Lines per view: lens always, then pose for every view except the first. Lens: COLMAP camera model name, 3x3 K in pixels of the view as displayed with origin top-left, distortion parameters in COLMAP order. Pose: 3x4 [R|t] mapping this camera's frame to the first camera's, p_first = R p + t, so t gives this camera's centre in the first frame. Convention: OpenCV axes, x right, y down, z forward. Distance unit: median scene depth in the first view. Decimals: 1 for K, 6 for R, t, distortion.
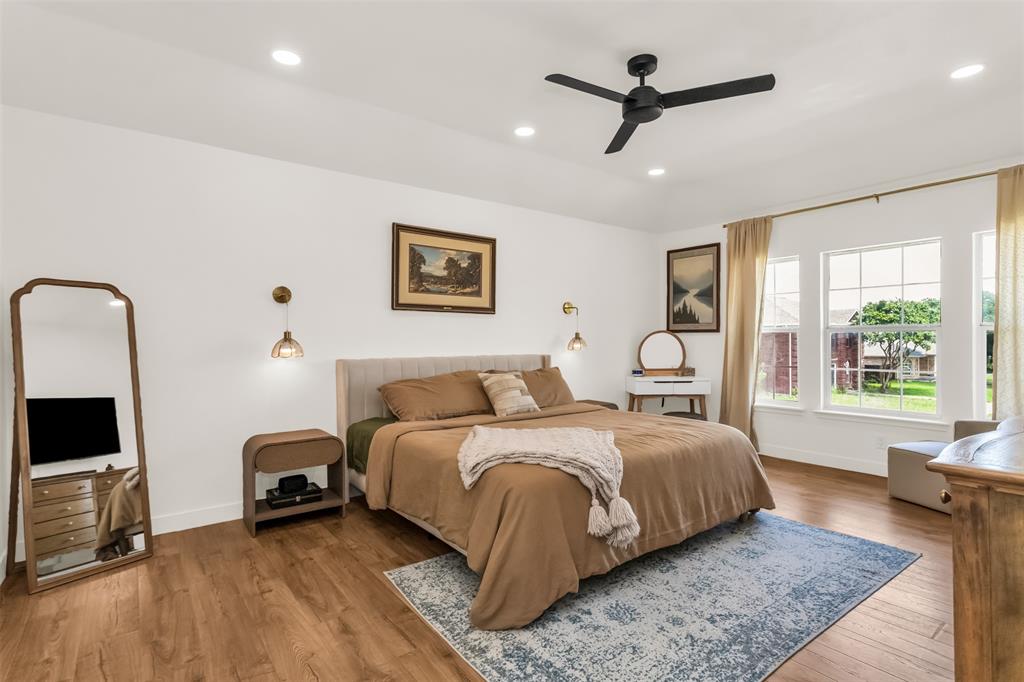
lens RADIAL K [[493.8, 0, 518.8], [0, 493.8, 341.8], [0, 0, 1]] dist [-0.002660, 0.004038]
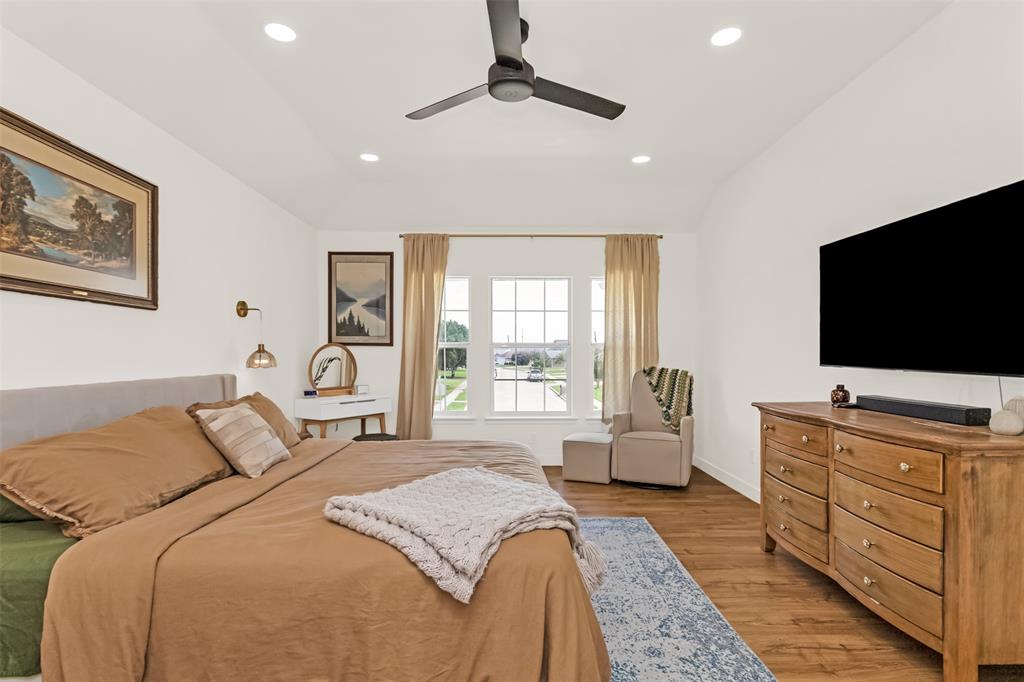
lens RADIAL K [[493.8, 0, 510.8], [0, 493.8, 368.4], [0, 0, 1]] dist [-0.002660, 0.004038]
pose [[0.612192, -0.019418, 0.790471, -0.263791], [-0.000939, 0.999680, 0.025285, -0.000943], [-0.790708, -0.016221, 0.611978, 0.290096]]
